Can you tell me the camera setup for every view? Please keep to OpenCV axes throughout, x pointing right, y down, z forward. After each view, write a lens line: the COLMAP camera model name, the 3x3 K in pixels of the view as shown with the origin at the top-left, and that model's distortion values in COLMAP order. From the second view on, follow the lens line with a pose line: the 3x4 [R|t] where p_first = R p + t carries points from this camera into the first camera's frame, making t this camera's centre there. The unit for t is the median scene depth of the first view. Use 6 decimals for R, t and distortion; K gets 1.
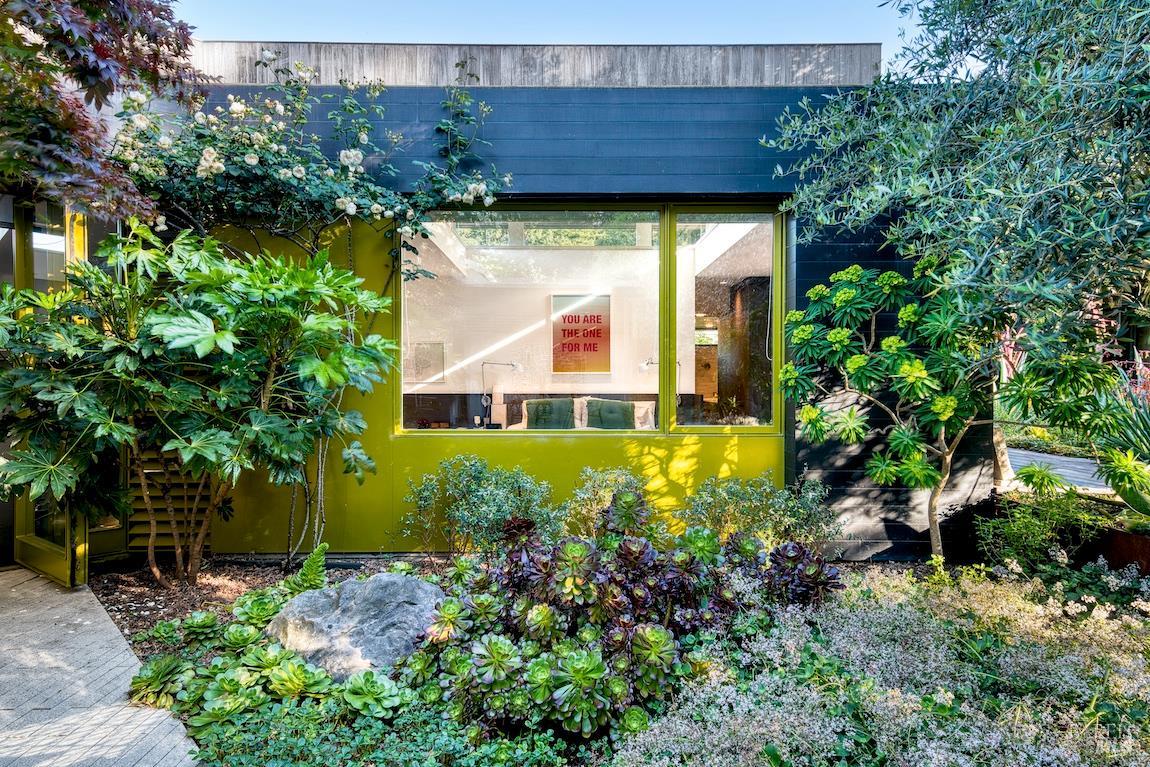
lens RADIAL K [[735.8, 0, 575.0], [0, 735.8, 383.5], [0, 0, 1]] dist [0.002934, 0.000312]
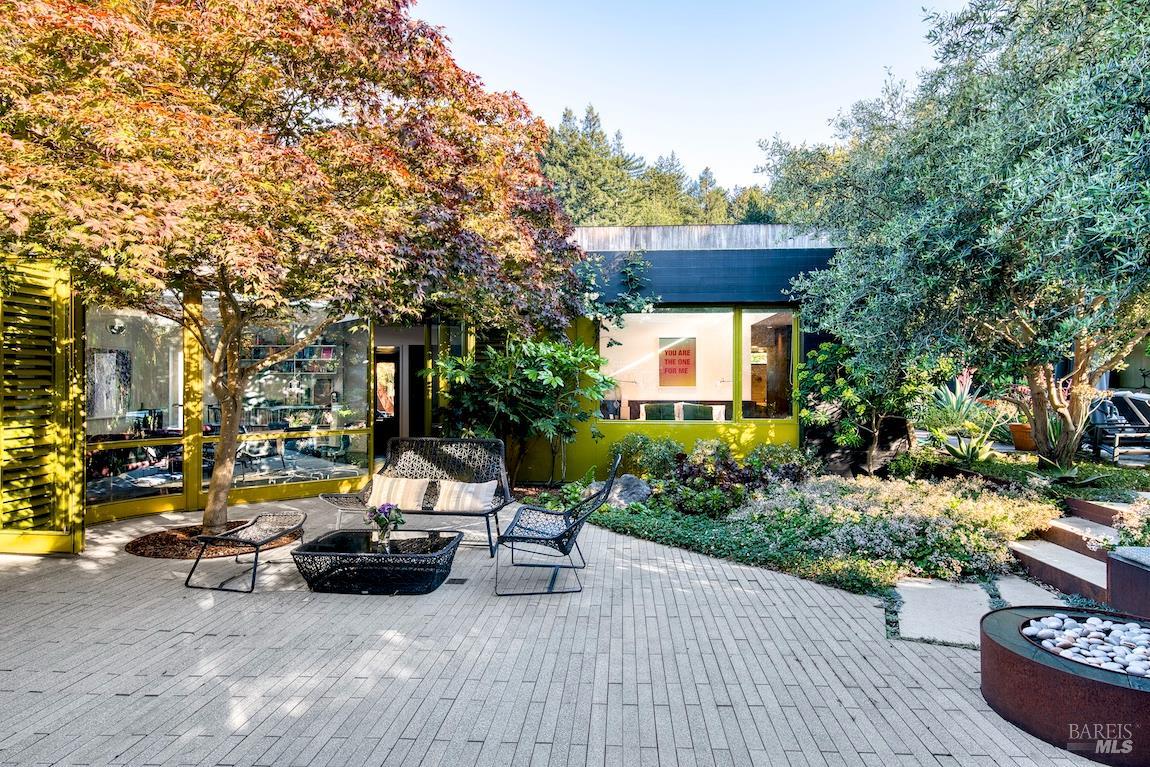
lens RADIAL K [[650.6, 0, 575.0], [0, 650.6, 383.5], [0, 0, 1]] dist [-0.000115, -0.000023]
pose [[0.994968, 0.000231, -0.100192, -0.116801], [-0.000885, 0.999979, -0.006482, -0.021212], [0.100188, 0.006538, 0.994947, -0.679315]]
